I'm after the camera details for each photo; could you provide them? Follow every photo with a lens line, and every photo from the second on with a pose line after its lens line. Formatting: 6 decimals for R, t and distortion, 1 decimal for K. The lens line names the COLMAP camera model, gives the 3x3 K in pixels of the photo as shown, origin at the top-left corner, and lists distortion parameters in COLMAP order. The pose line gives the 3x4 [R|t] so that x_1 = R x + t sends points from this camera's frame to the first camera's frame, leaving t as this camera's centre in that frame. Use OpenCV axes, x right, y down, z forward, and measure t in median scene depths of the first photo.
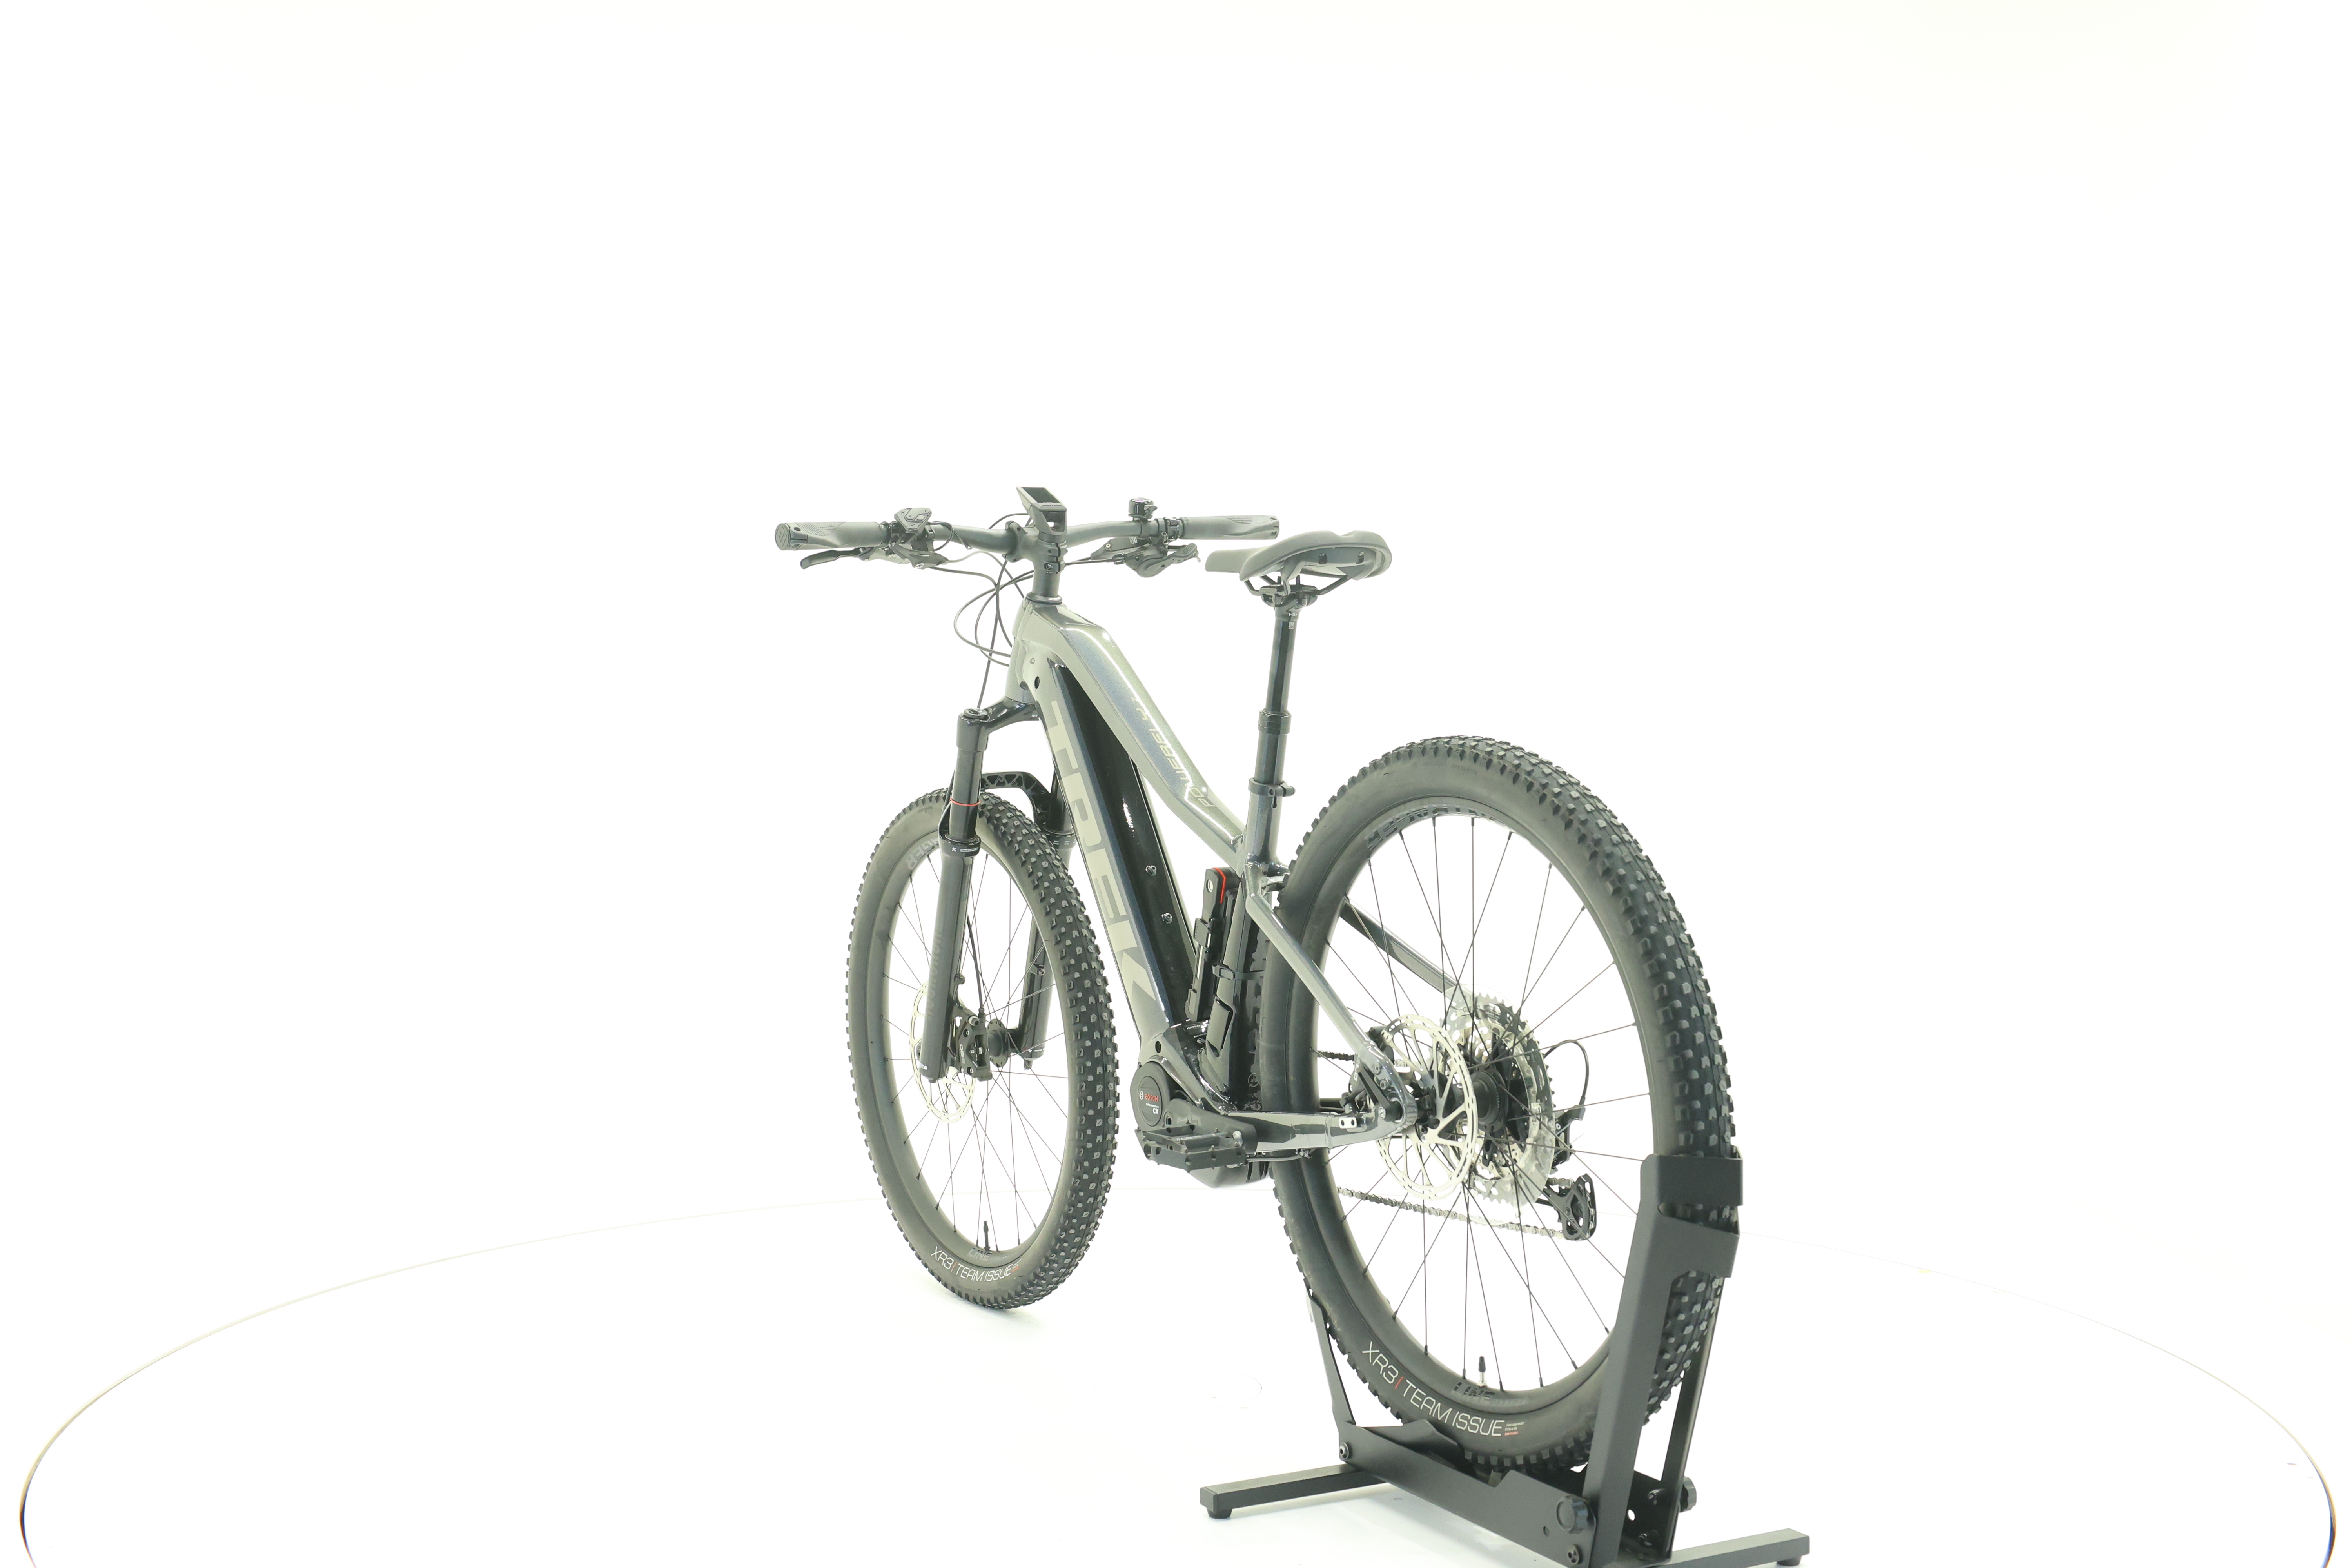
lens RADIAL K [[2498.5, 0, 1181.5], [0, 2498.5, 776.8], [0, 0, 1]] dist [-0.006423, 0.000000]
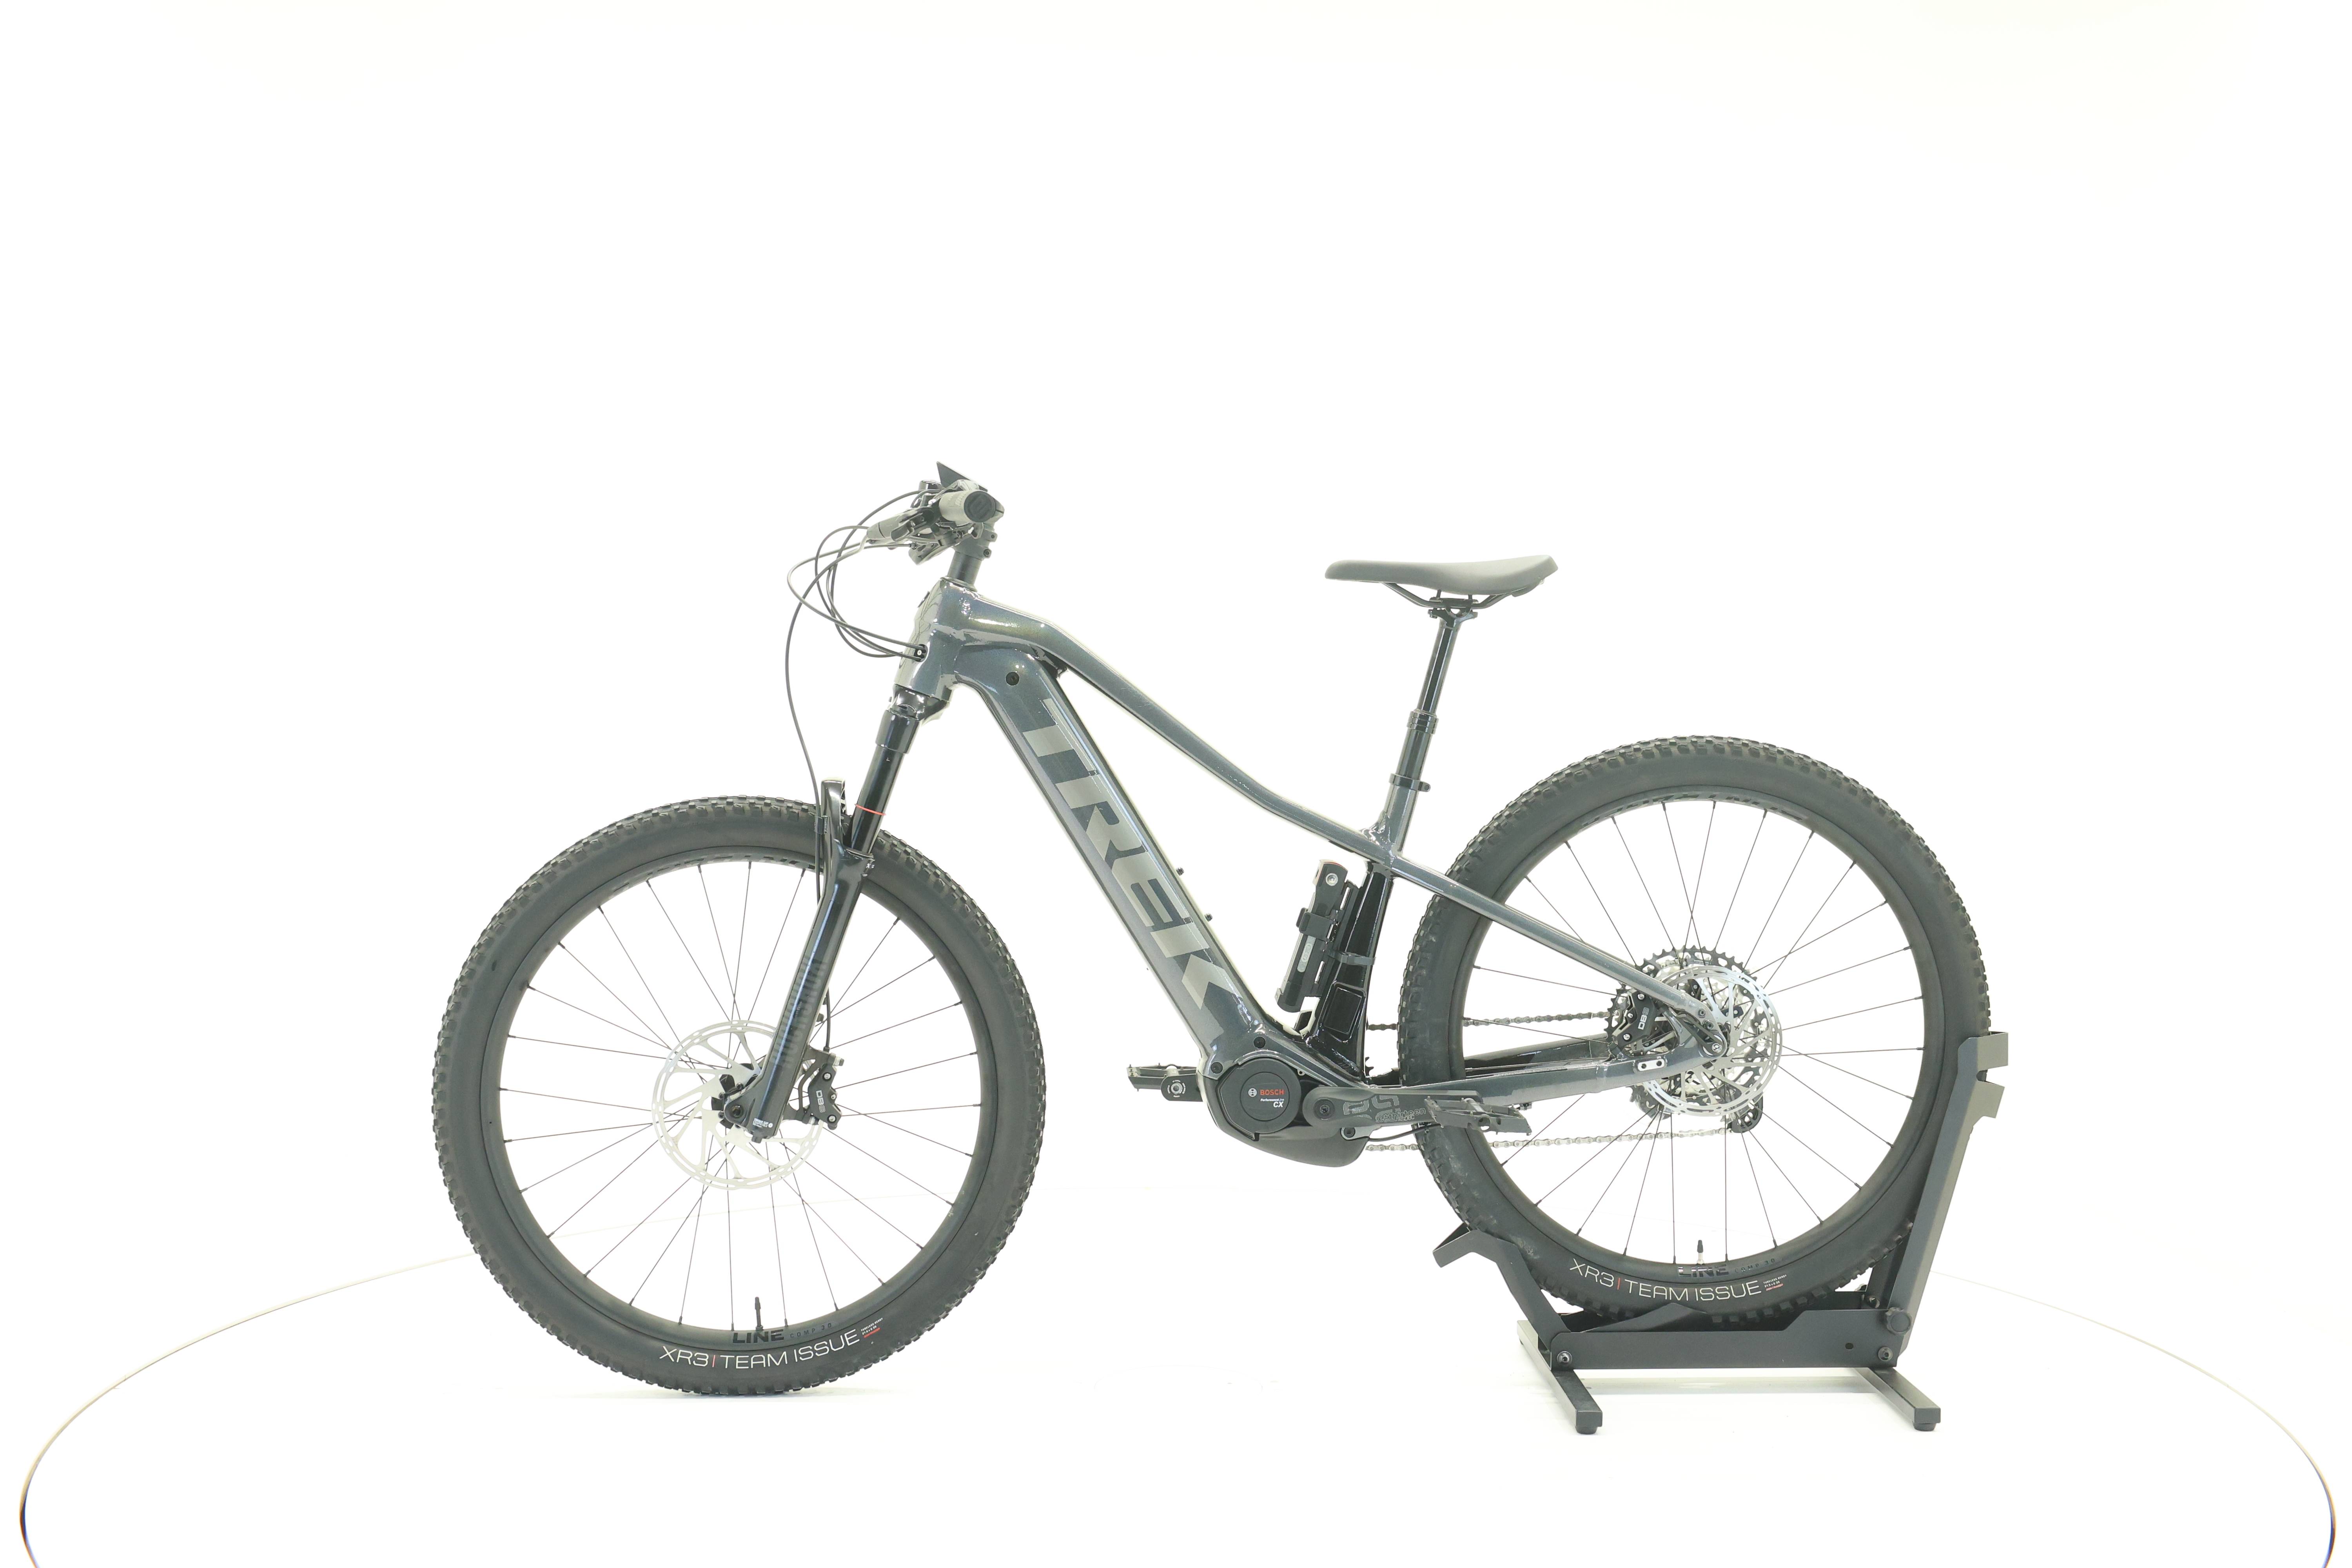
lens RADIAL K [[2498.5, 0, 1180.8], [0, 2498.5, 779.5], [0, 0, 1]] dist [-0.006423, 0.000000]
pose [[0.459023, -0.018630, 0.888229, -0.894864], [0.014878, 0.999801, 0.013281, -0.012172], [-0.888300, 0.007119, 0.459209, 0.545051]]
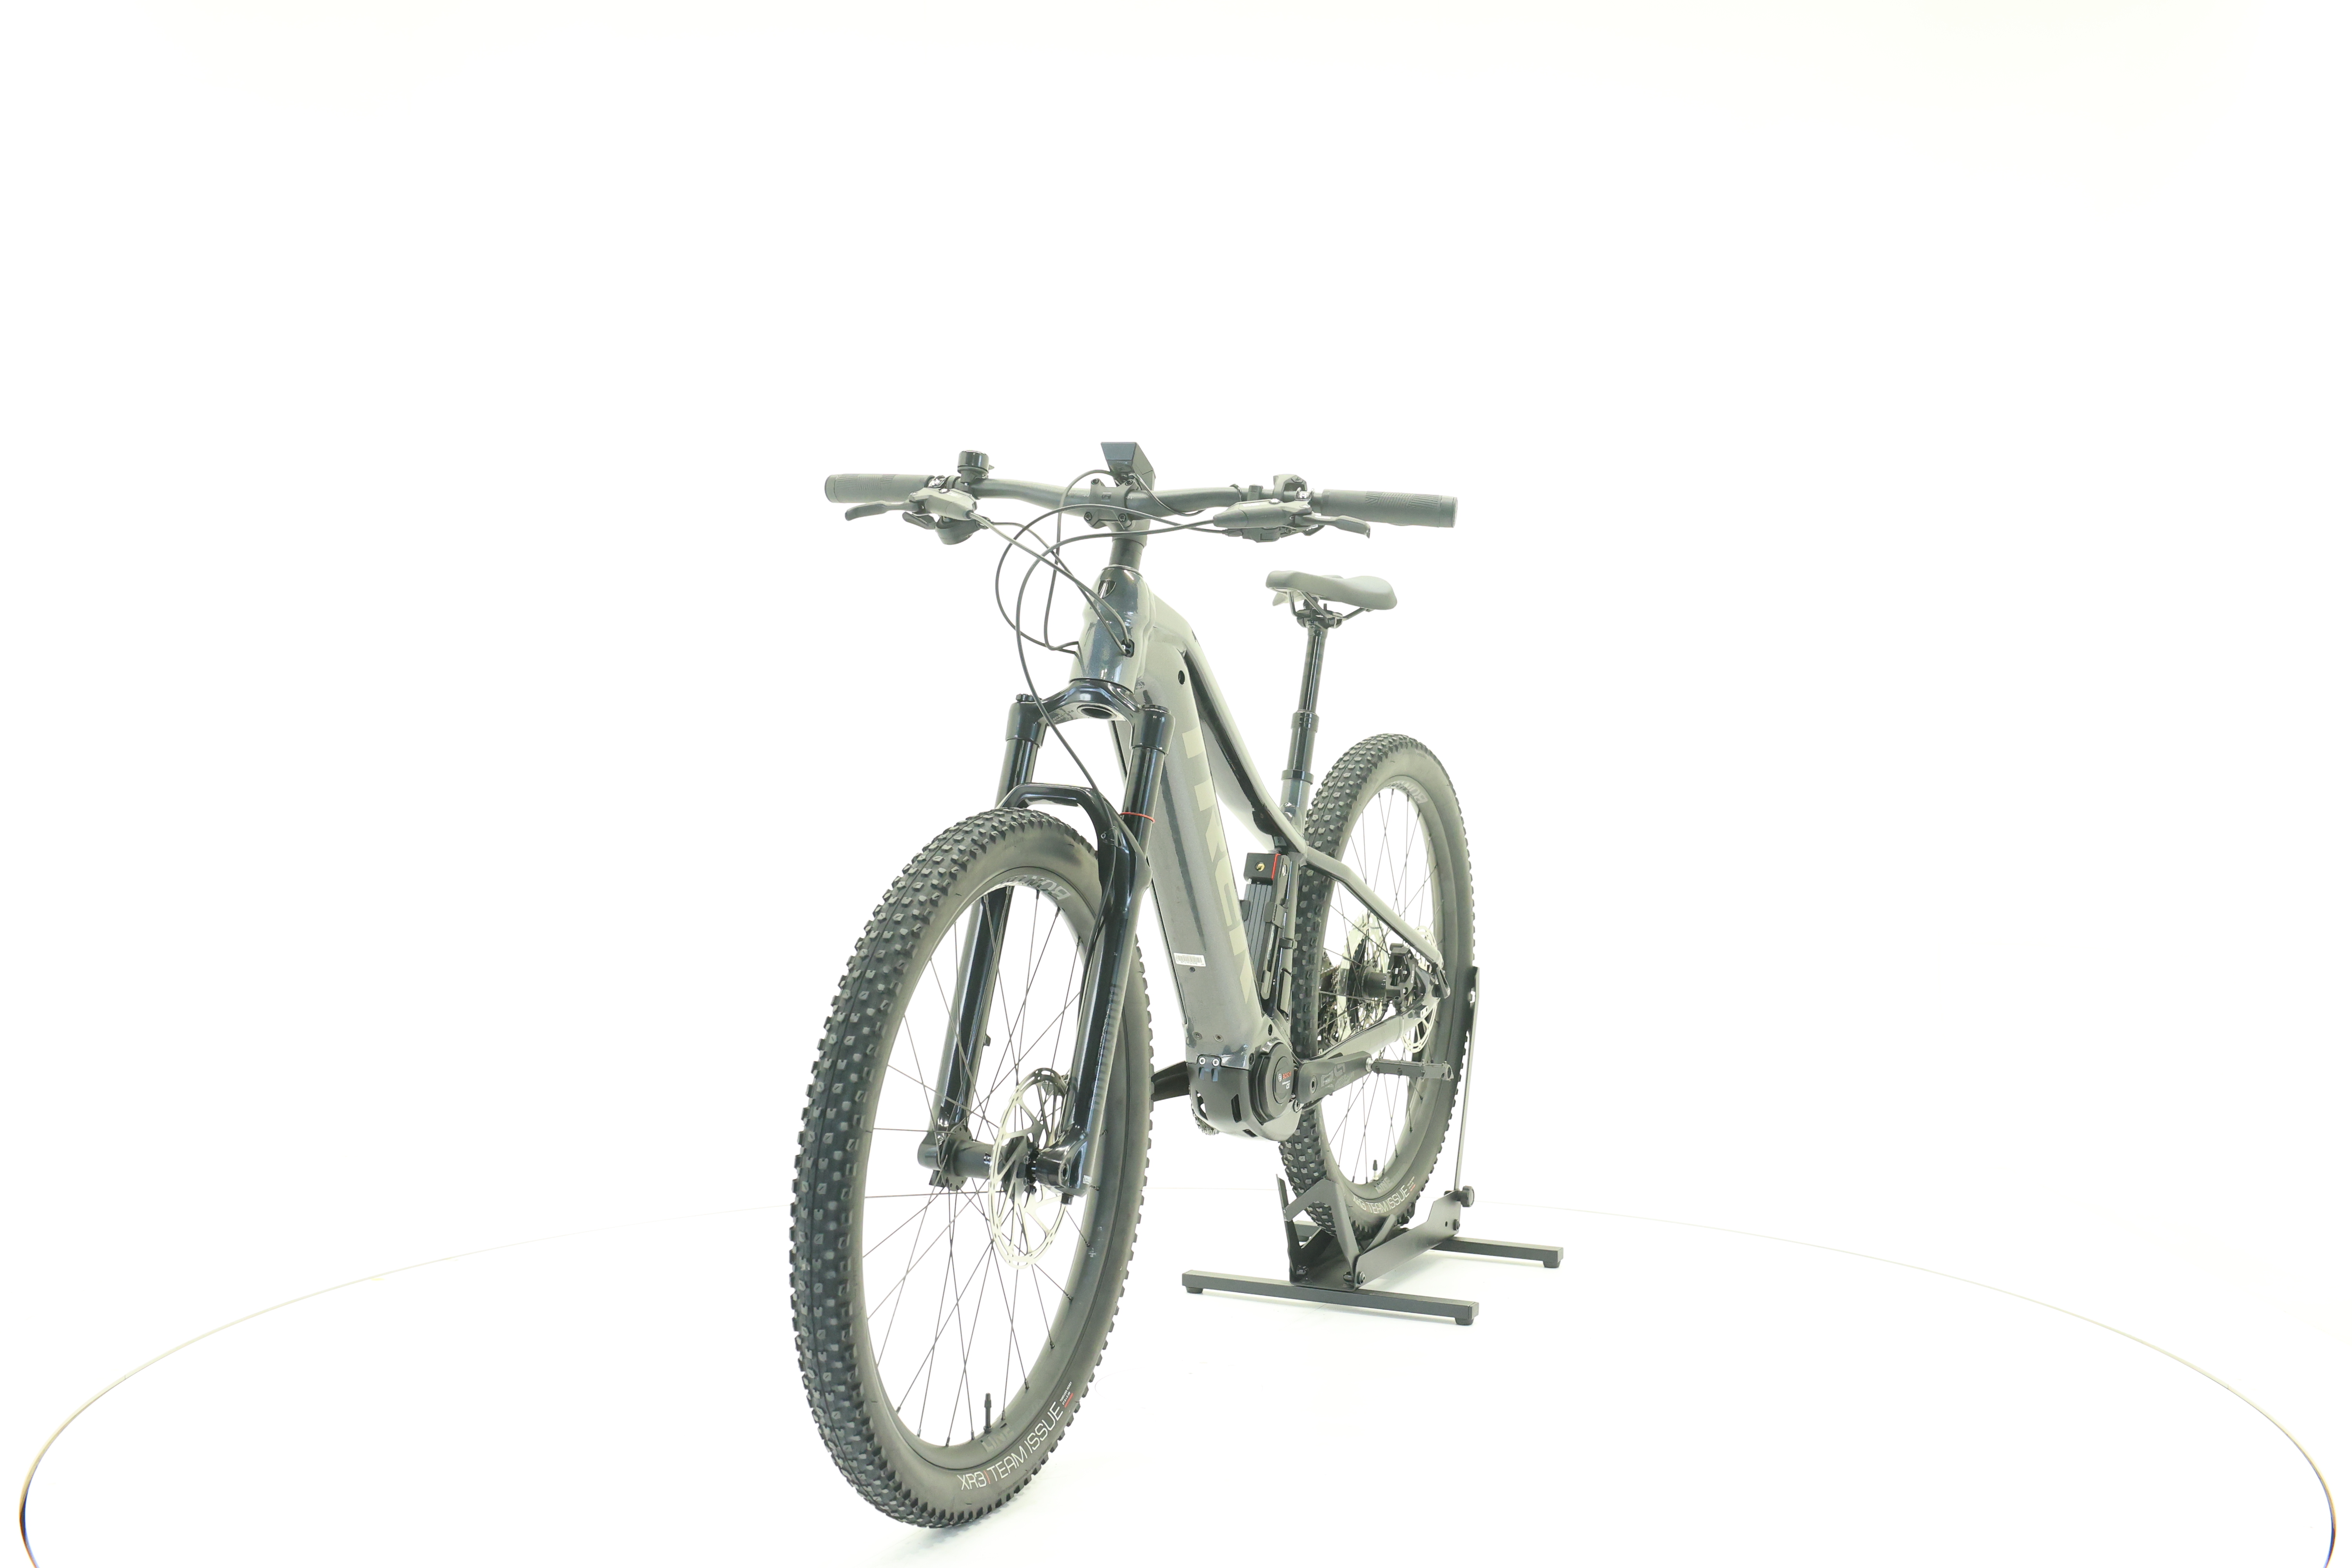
lens RADIAL K [[2498.5, 0, 1181.3], [0, 2498.5, 777.7], [0, 0, 1]] dist [-0.006423, 0.000000]
pose [[-0.579772, -0.021746, 0.814488, -0.820144], [0.009864, 0.999383, 0.033704, -0.033418], [-0.814719, 0.027575, -0.579200, 1.590041]]
